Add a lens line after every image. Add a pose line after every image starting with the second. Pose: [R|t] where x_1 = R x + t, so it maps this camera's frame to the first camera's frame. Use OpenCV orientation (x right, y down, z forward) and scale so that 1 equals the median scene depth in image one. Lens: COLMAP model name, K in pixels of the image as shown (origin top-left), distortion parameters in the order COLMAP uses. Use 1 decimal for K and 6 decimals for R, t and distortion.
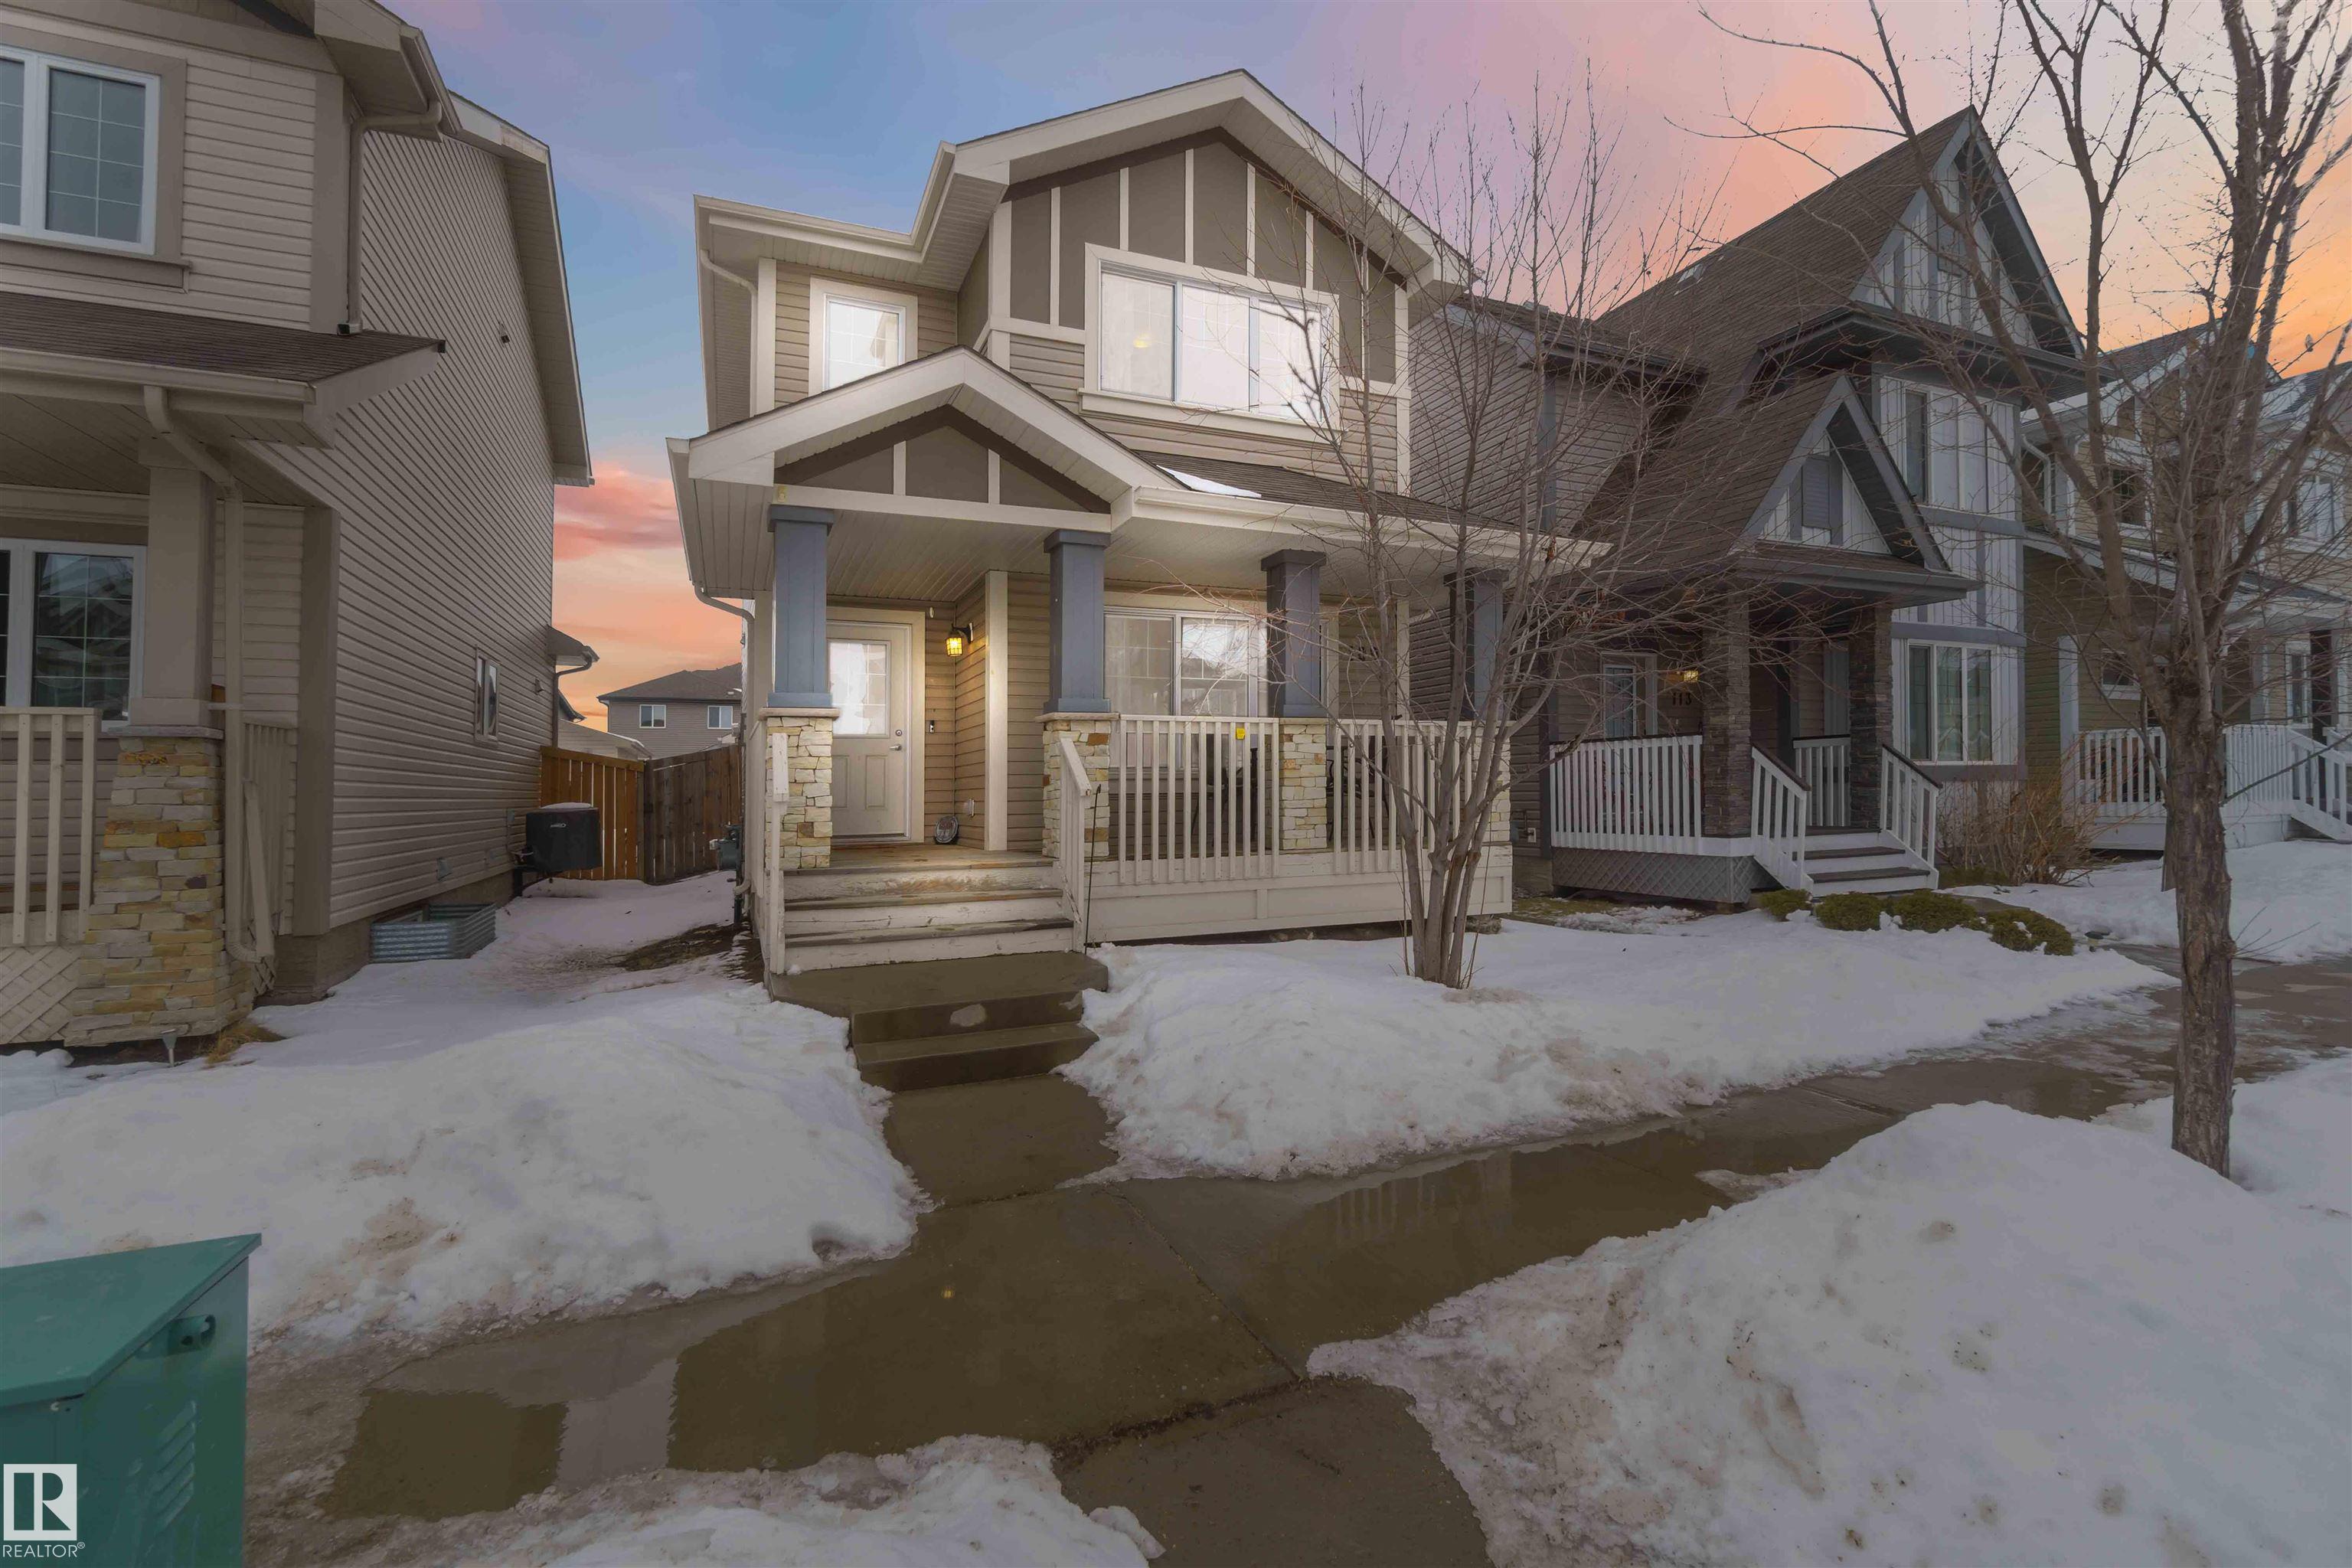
lens RADIAL K [[1014.6, 0, 1106.3], [0, 1014.6, 776.7], [0, 0, 1]] dist [-0.004211, 0.000669]
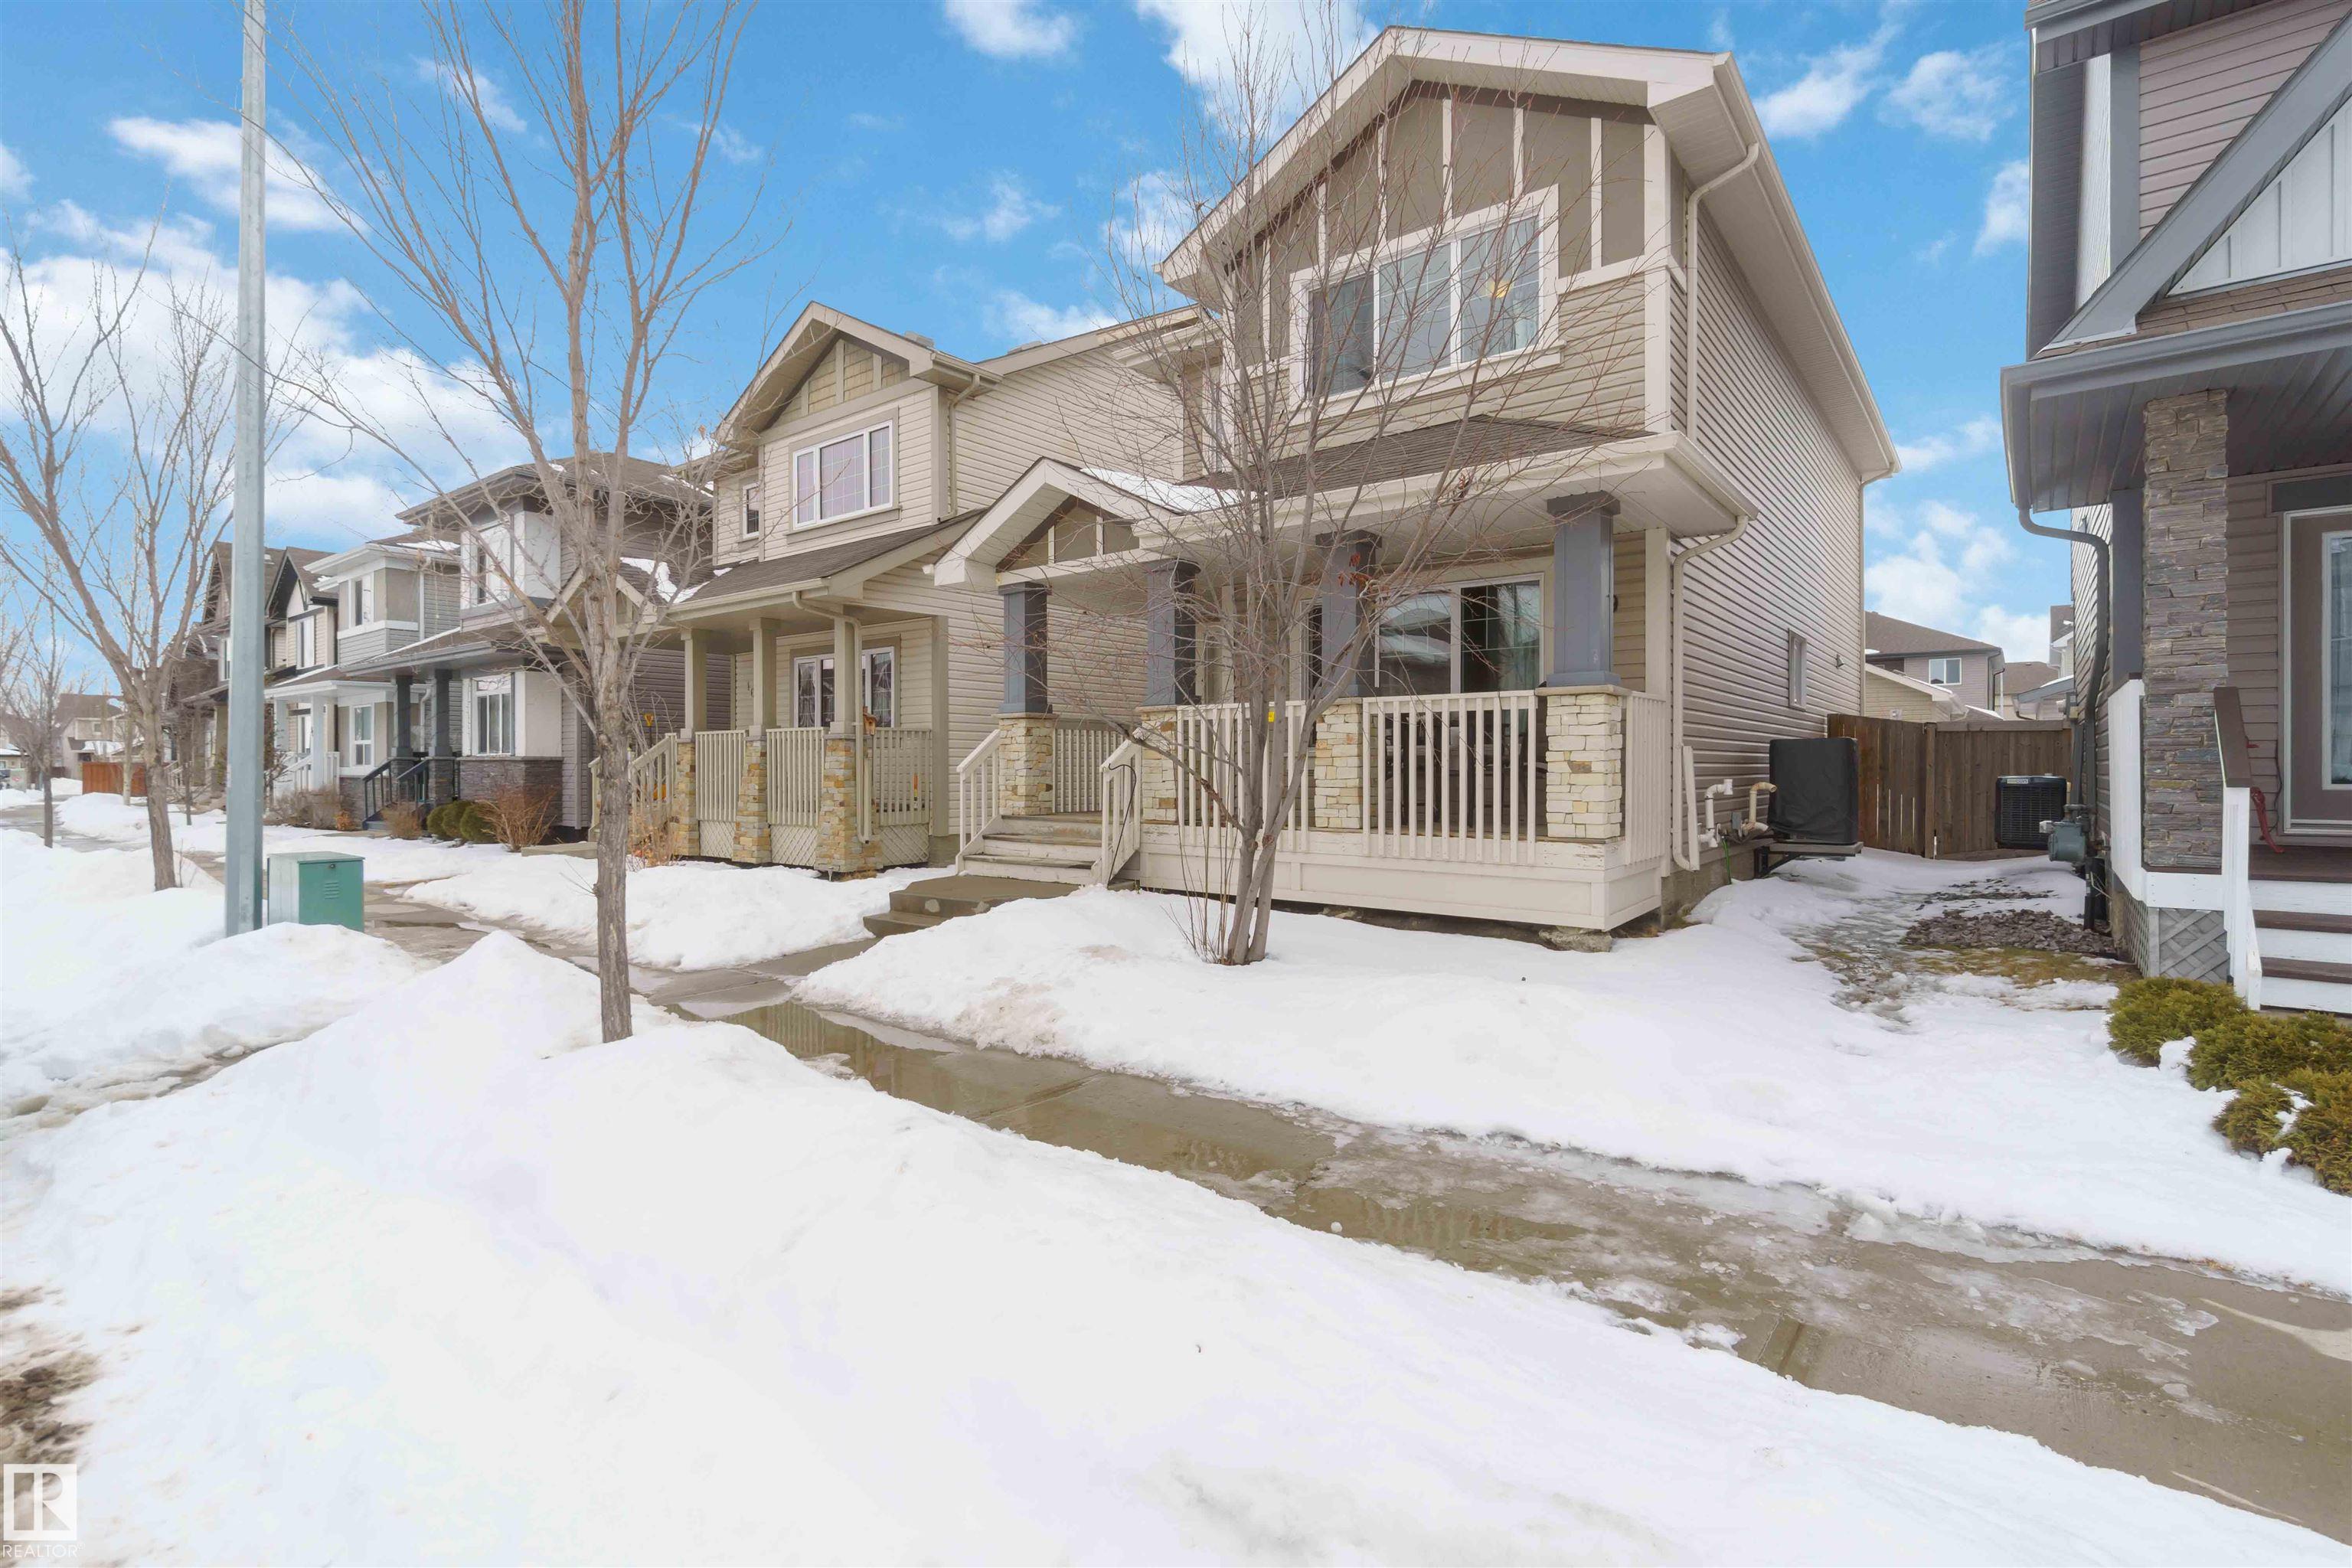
lens RADIAL K [[1023.5, 0, 1166.6], [0, 1023.5, 778.7], [0, 0, 1]] dist [-0.002626, 0.000270]
pose [[0.503495, 0.022864, -0.863696, 1.162156], [0.007101, 0.999507, 0.030599, -0.012263], [0.863969, -0.021540, 0.503084, 0.400725]]
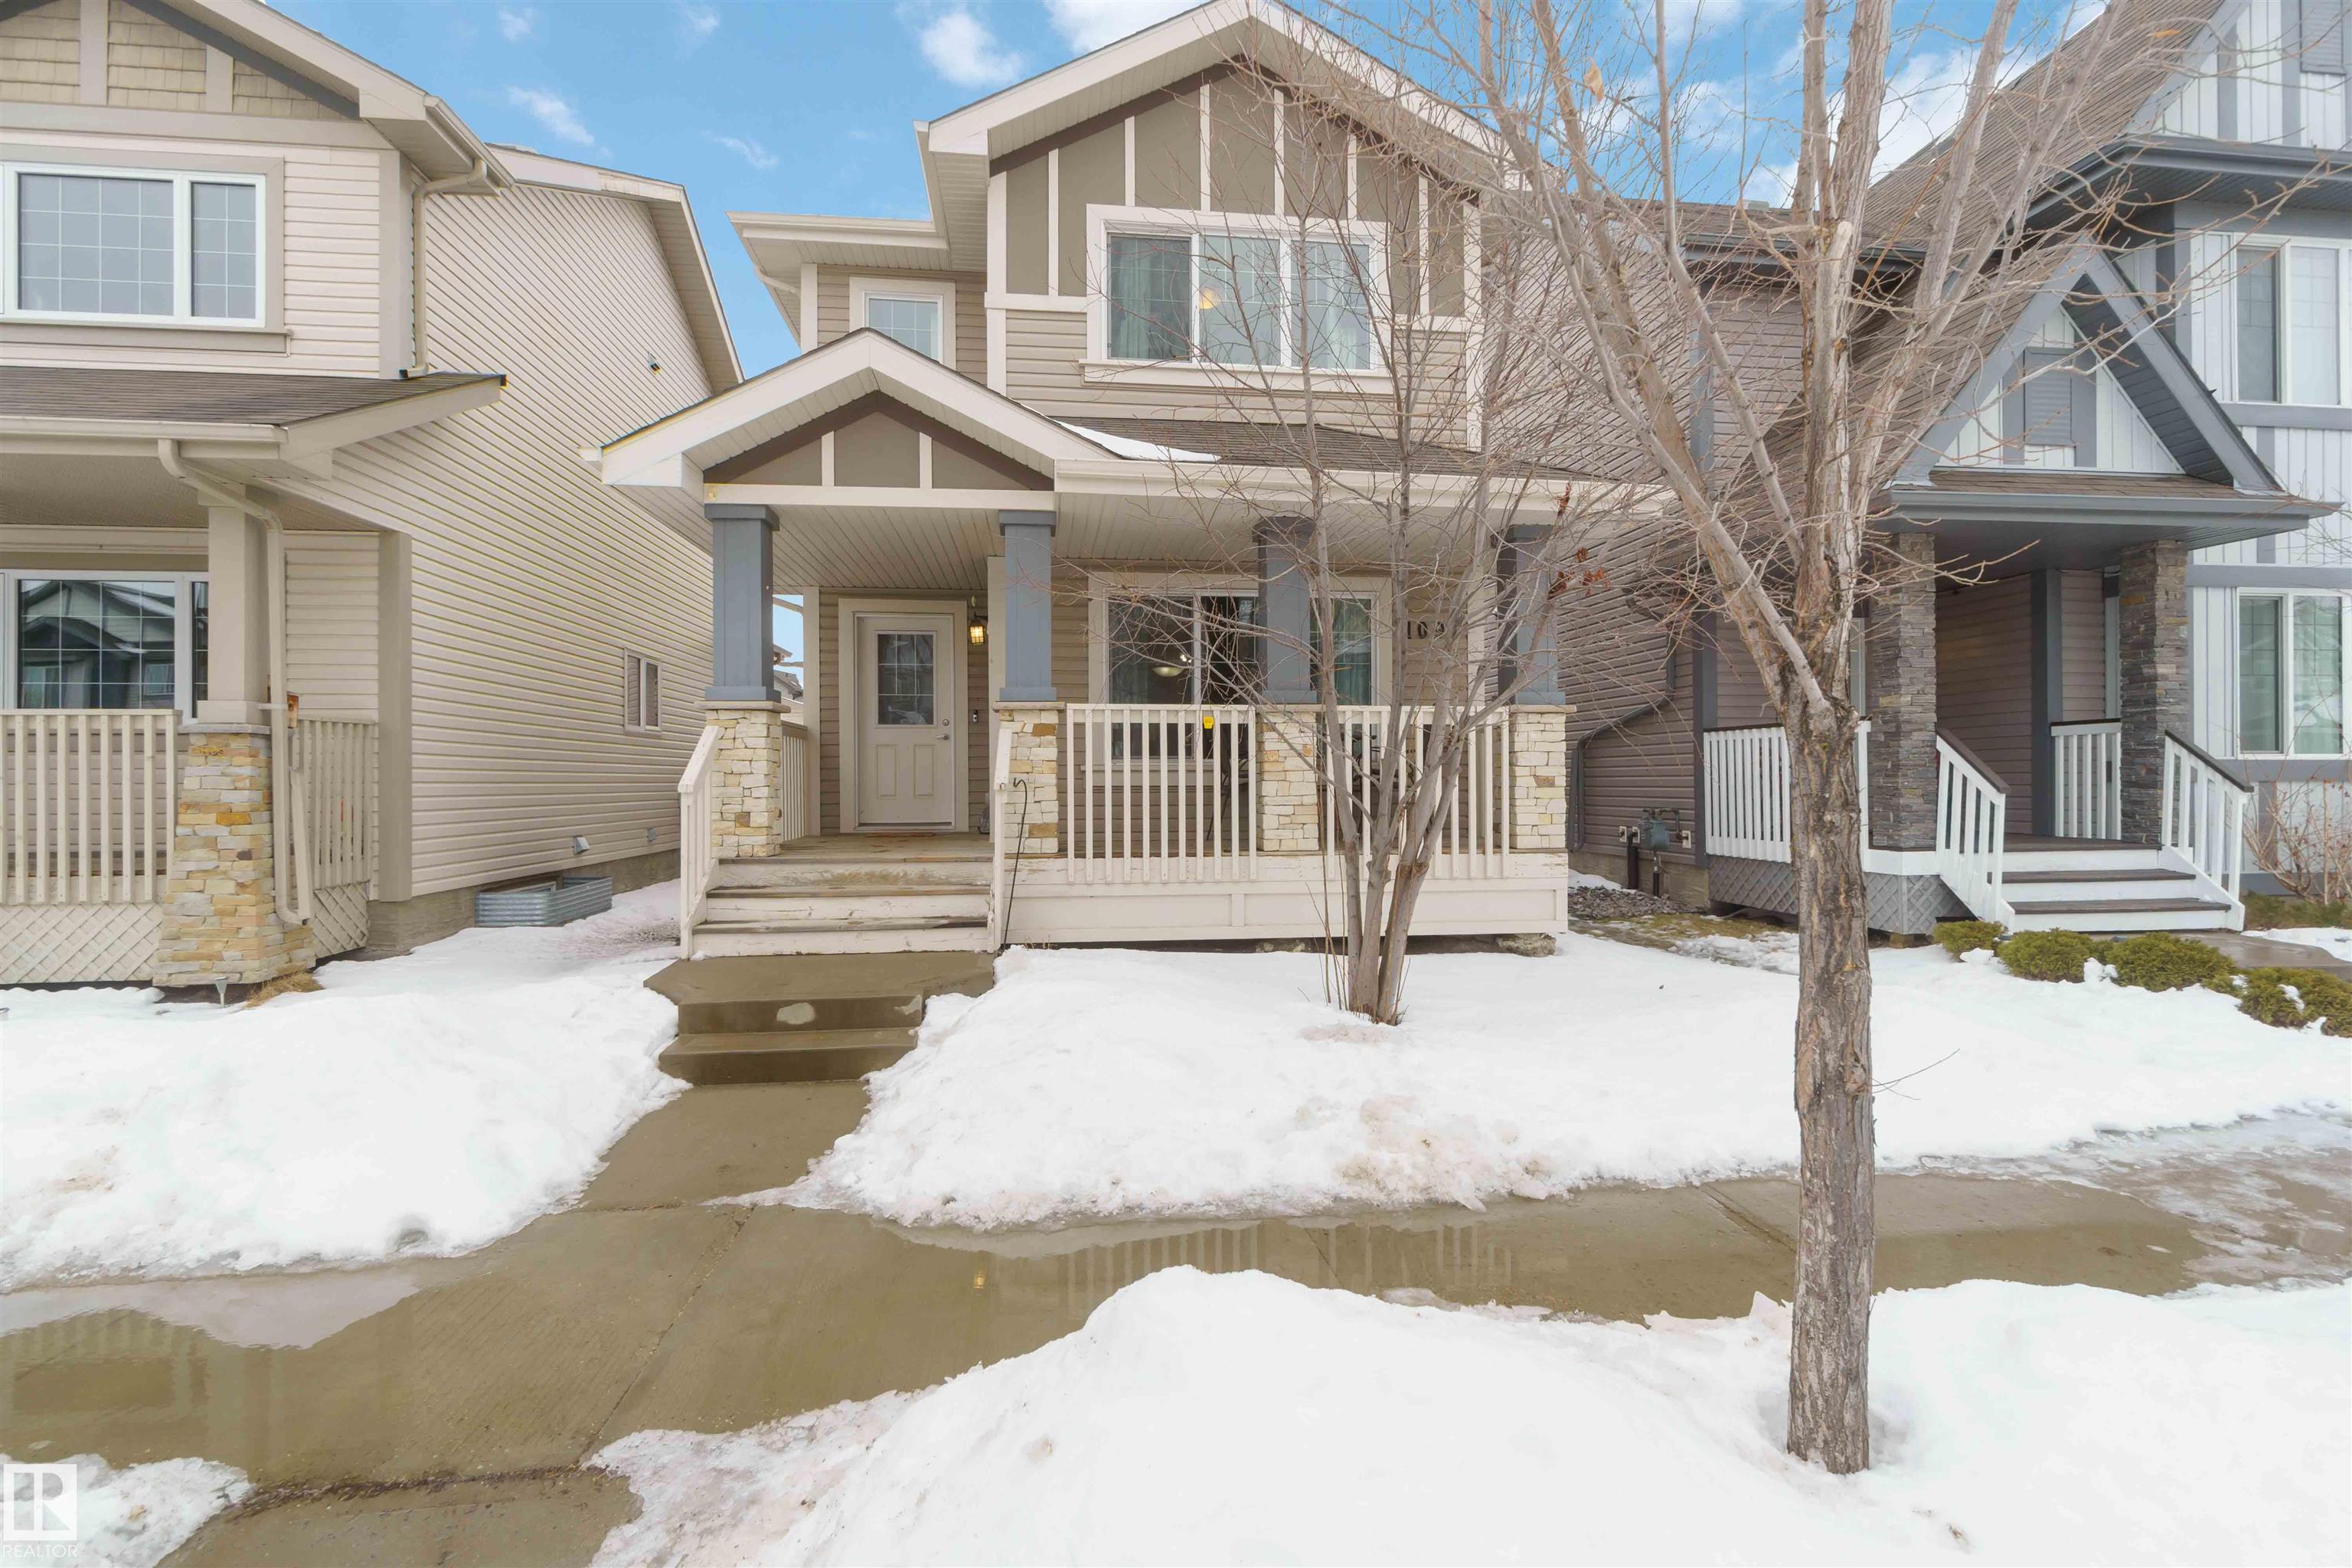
lens RADIAL K [[1014.6, 0, 1162.2], [0, 1014.6, 777.6], [0, 0, 1]] dist [-0.004211, 0.000669]
pose [[0.962179, 0.009739, -0.272245, 0.387545], [-0.005093, 0.999829, 0.017769, -0.010771], [0.272372, -0.015710, 0.962064, 0.125824]]
